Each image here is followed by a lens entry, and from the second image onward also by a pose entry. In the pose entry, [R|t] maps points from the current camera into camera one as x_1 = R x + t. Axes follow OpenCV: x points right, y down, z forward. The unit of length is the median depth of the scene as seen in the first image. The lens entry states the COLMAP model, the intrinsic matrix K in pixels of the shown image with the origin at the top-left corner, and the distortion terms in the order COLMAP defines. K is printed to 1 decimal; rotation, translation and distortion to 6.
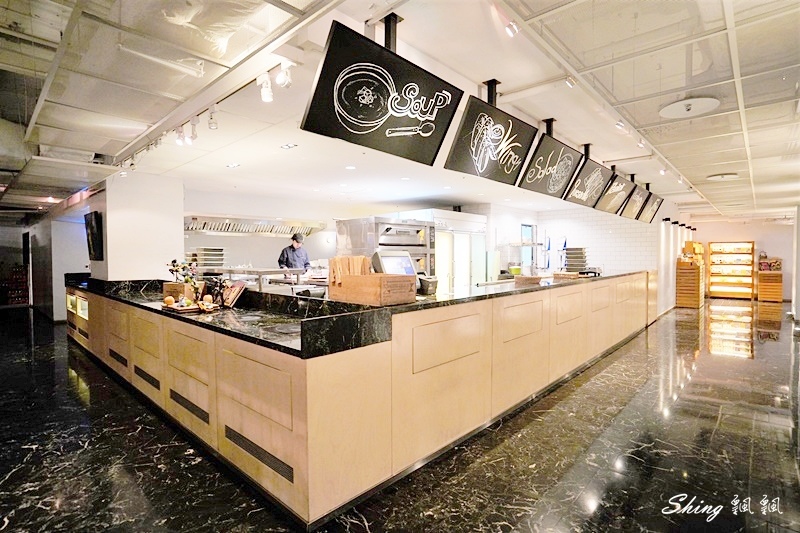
lens RADIAL K [[392.2, 0, 400.3], [0, 392.2, 263.0], [0, 0, 1]] dist [-0.014709, 0.000864]
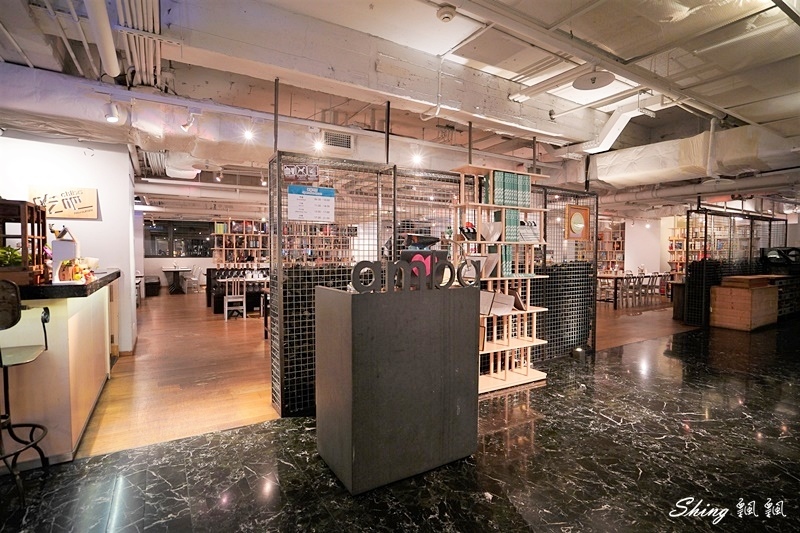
lens RADIAL K [[392.2, 0, 401.1], [0, 392.2, 262.1], [0, 0, 1]] dist [-0.014709, 0.000864]
pose [[-0.279775, 0.030200, -0.959590, 0.474830], [-0.025052, 0.998935, 0.038742, 0.017292], [0.959739, 0.034879, -0.278721, 0.410969]]
